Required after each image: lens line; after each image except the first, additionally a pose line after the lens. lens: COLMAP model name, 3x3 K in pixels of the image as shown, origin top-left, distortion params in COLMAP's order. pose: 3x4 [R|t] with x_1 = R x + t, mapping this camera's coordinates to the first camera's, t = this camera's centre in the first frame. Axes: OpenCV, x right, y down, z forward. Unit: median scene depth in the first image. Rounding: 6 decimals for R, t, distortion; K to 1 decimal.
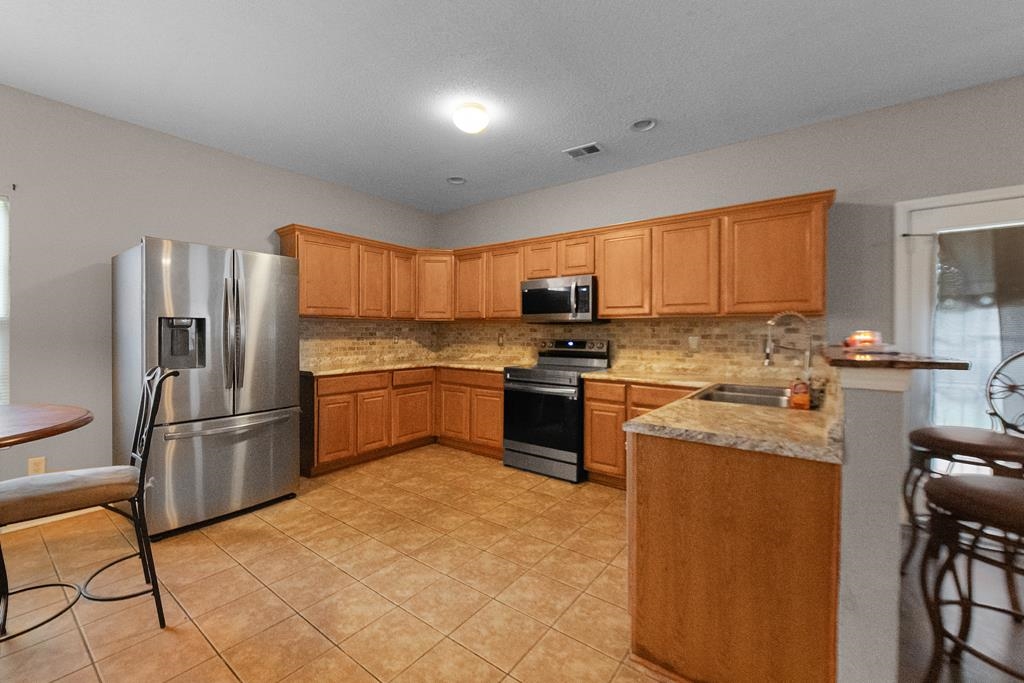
lens RADIAL K [[423.3, 0, 498.1], [0, 423.3, 336.1], [0, 0, 1]] dist [-0.001325, 0.000127]
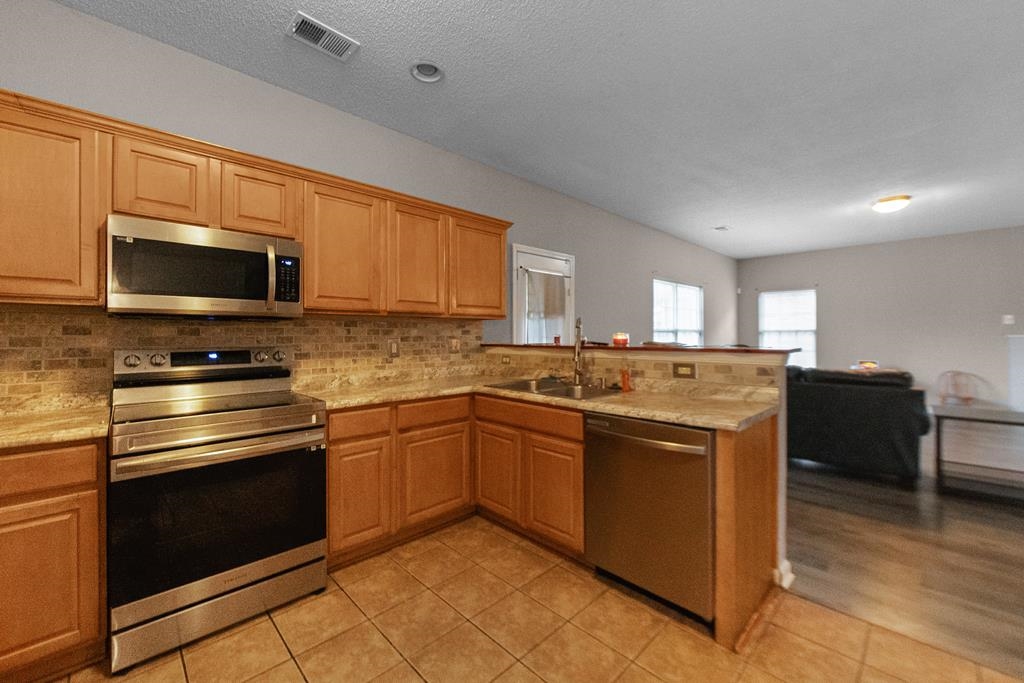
lens RADIAL K [[407.3, 0, 510.1], [0, 407.3, 332.9], [0, 0, 1]] dist [-0.001000, 0.000055]
pose [[0.140393, -0.000807, 0.990096, -0.327342], [0.010740, 0.999942, -0.000708, -0.008144], [-0.990038, 0.010733, 0.140393, 0.622762]]
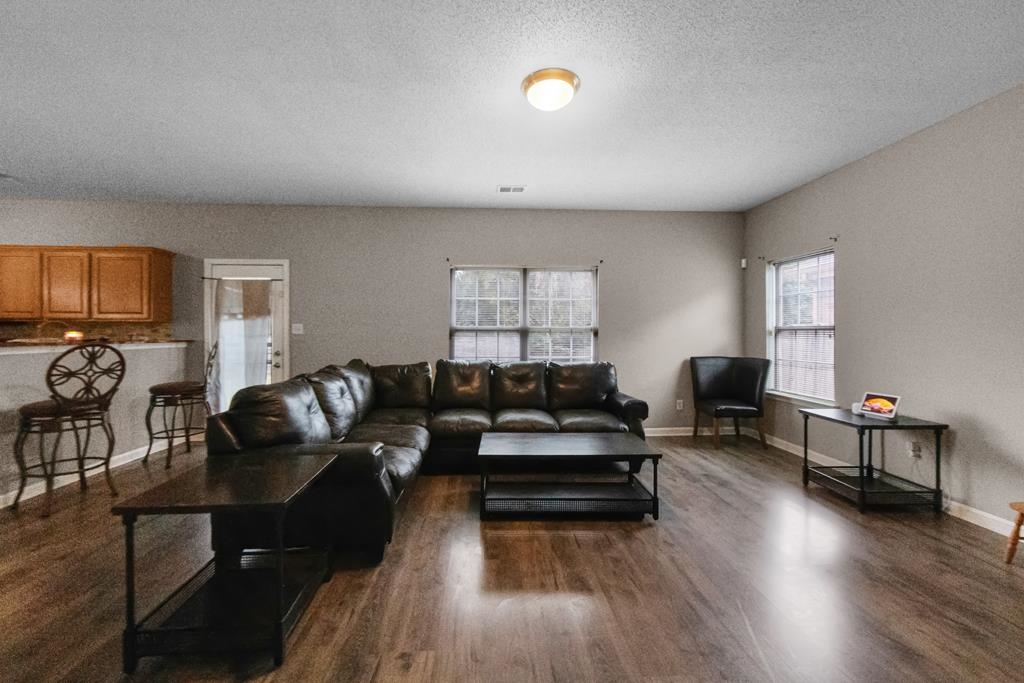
lens RADIAL K [[407.3, 0, 510.1], [0, 407.3, 332.9], [0, 0, 1]] dist [-0.001000, 0.000055]
pose [[0.755073, -0.000422, 0.655640, 0.599217], [0.005939, 0.999963, -0.006195, 0.008141], [-0.655613, 0.008572, 0.755048, -0.847679]]
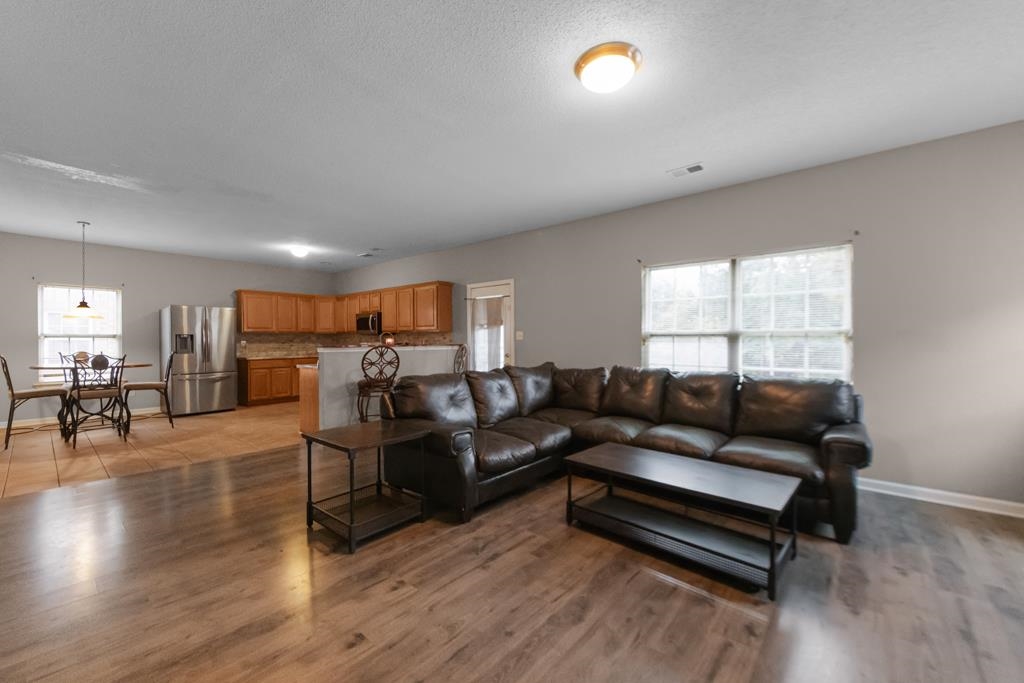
lens RADIAL K [[410.3, 0, 499.8], [0, 410.3, 345.2], [0, 0, 1]] dist [-0.001256, -0.000079]
pose [[0.998097, -0.003479, -0.061558, 0.963165], [0.003821, 0.999978, 0.005444, 0.011599], [0.061537, -0.005669, 0.998089, -1.004951]]
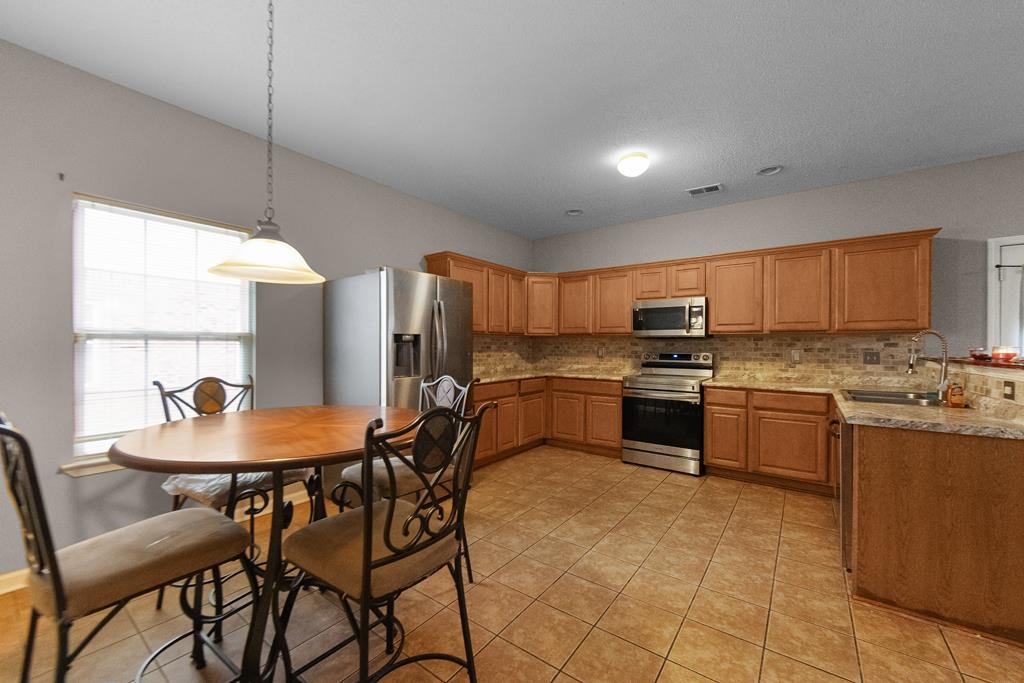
lens RADIAL K [[407.9, 0, 505.9], [0, 407.9, 348.1], [0, 0, 1]] dist [0.000180, -0.000069]
pose [[0.999827, 0.000023, 0.018599, -0.346199], [0.000003, 0.999999, -0.001421, -0.002429], [-0.018599, 0.001421, 0.999826, -0.103668]]
